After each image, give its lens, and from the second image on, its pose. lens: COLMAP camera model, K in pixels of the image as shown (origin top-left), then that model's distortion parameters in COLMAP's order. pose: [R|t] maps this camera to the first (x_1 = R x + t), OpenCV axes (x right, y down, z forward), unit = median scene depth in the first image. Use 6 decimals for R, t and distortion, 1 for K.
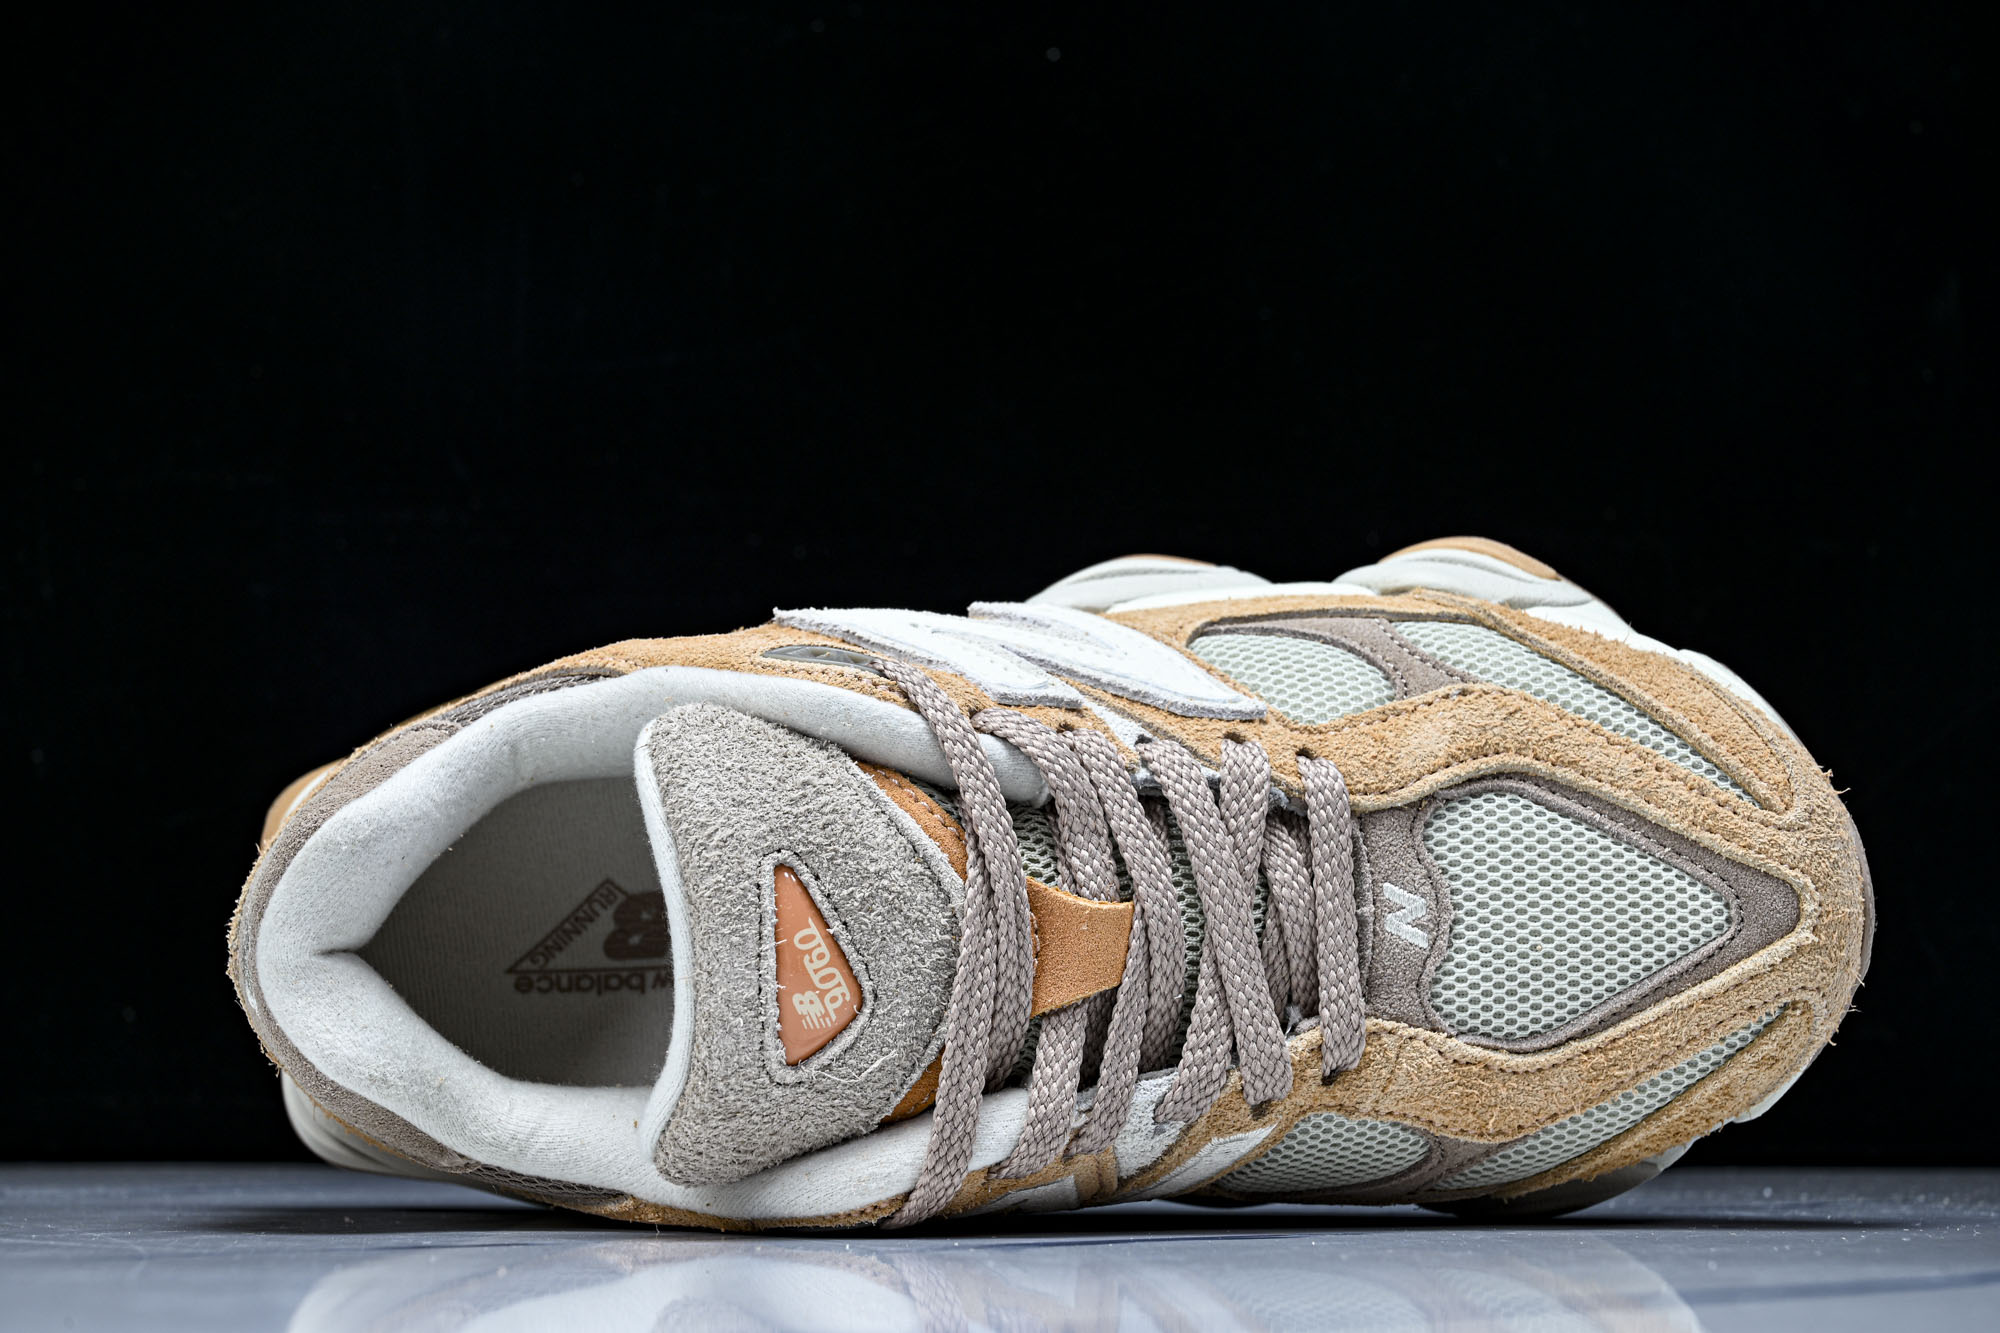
lens RADIAL K [[3445.3, 0, 1009.0], [0, 3445.3, 655.4], [0, 0, 1]] dist [0.012427, 0.000000]
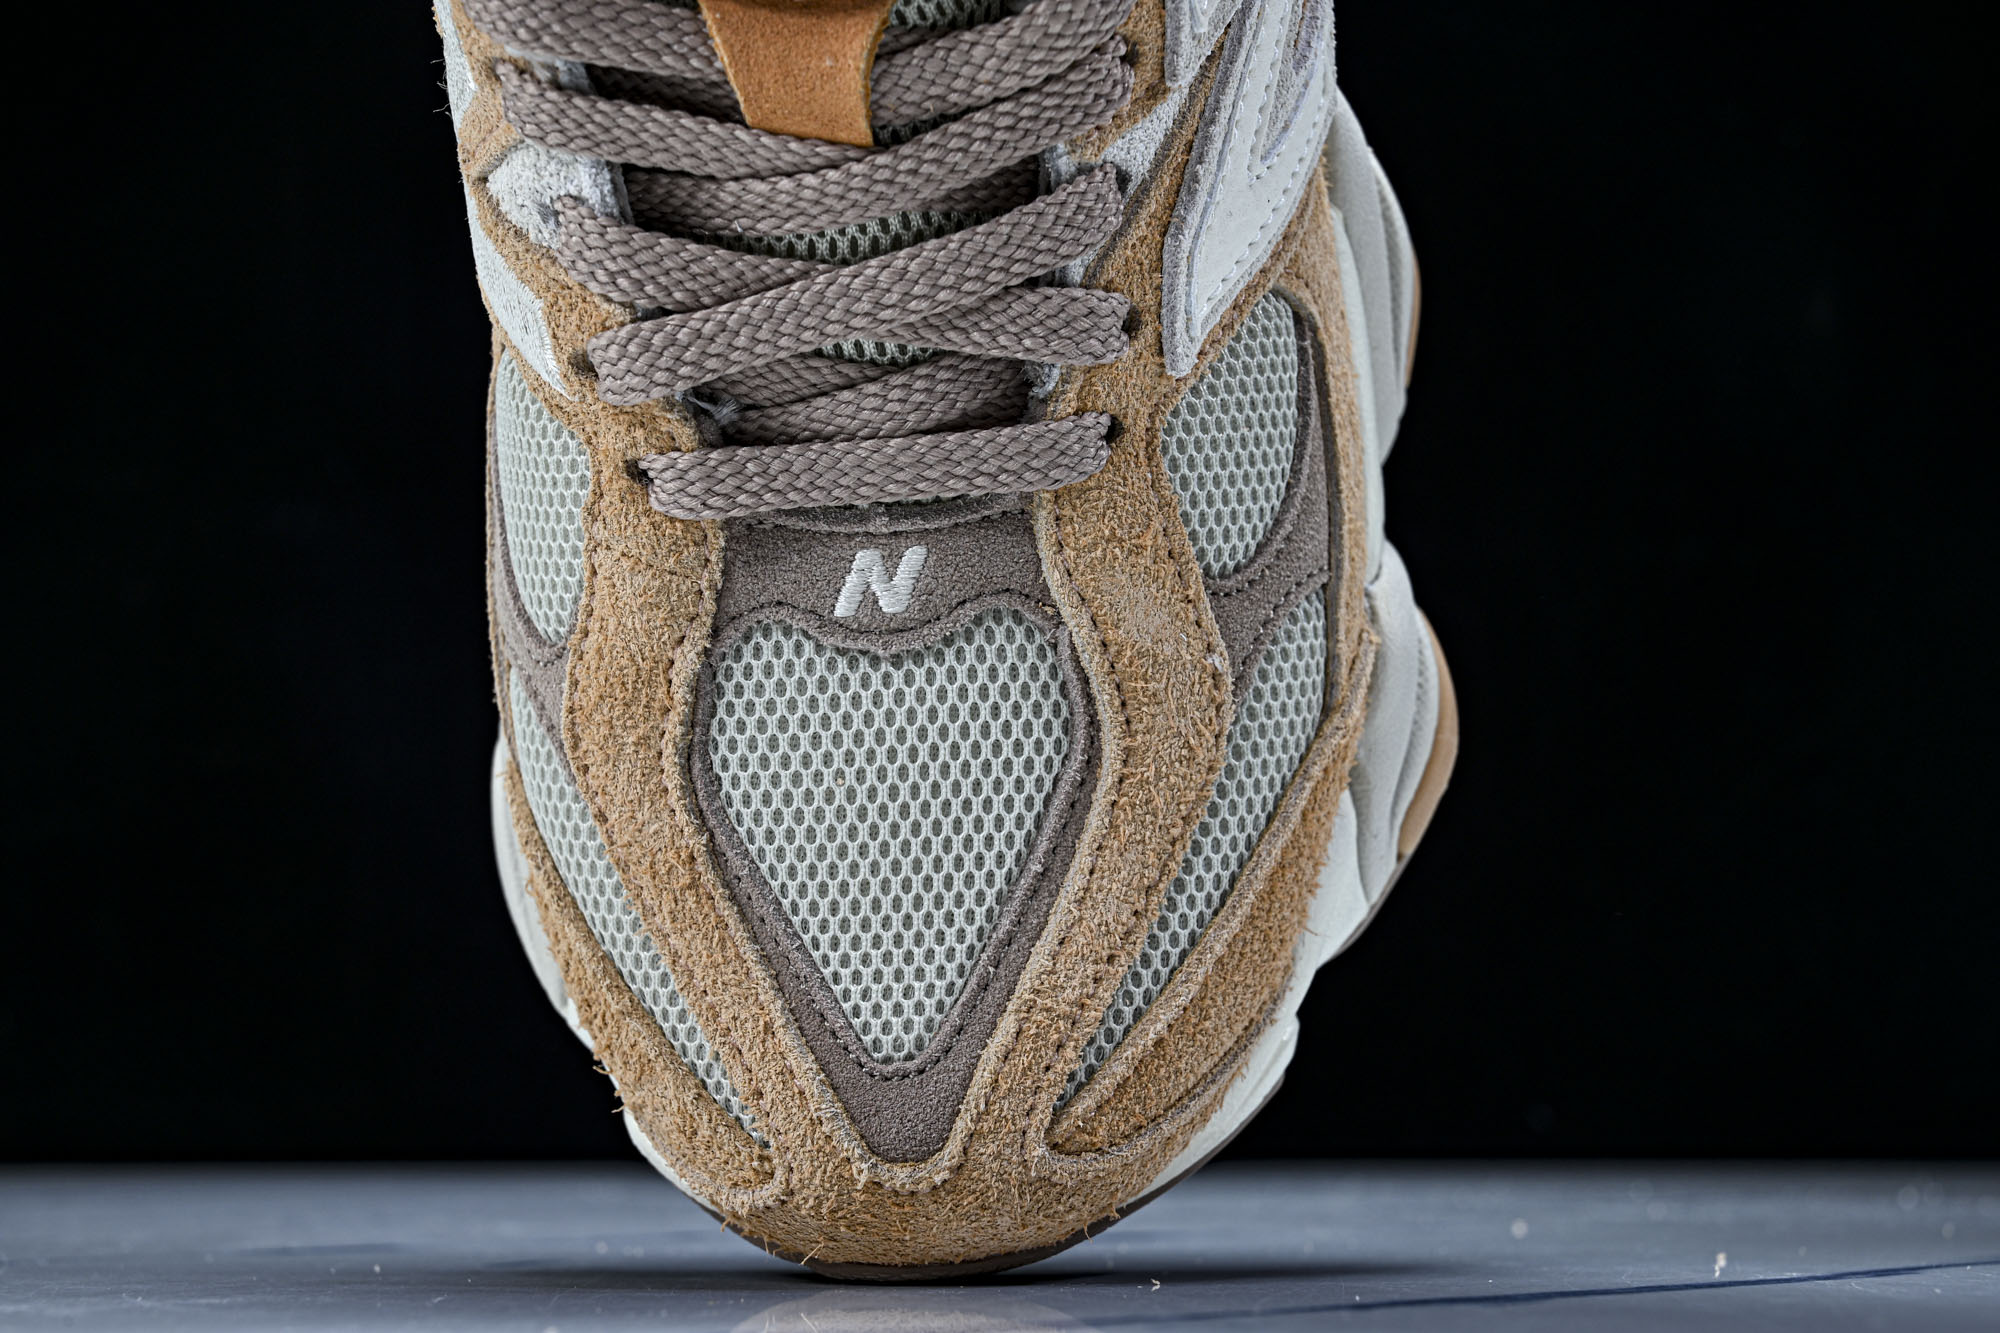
lens RADIAL K [[3445.3, 0, 999.4], [0, 3445.3, 664.1], [0, 0, 1]] dist [0.012427, 0.000000]
pose [[0.031513, 0.999103, -0.028280, 0.149562], [-0.992563, 0.034610, 0.116711, -0.026361], [0.117585, 0.024392, 0.992763, 0.325875]]
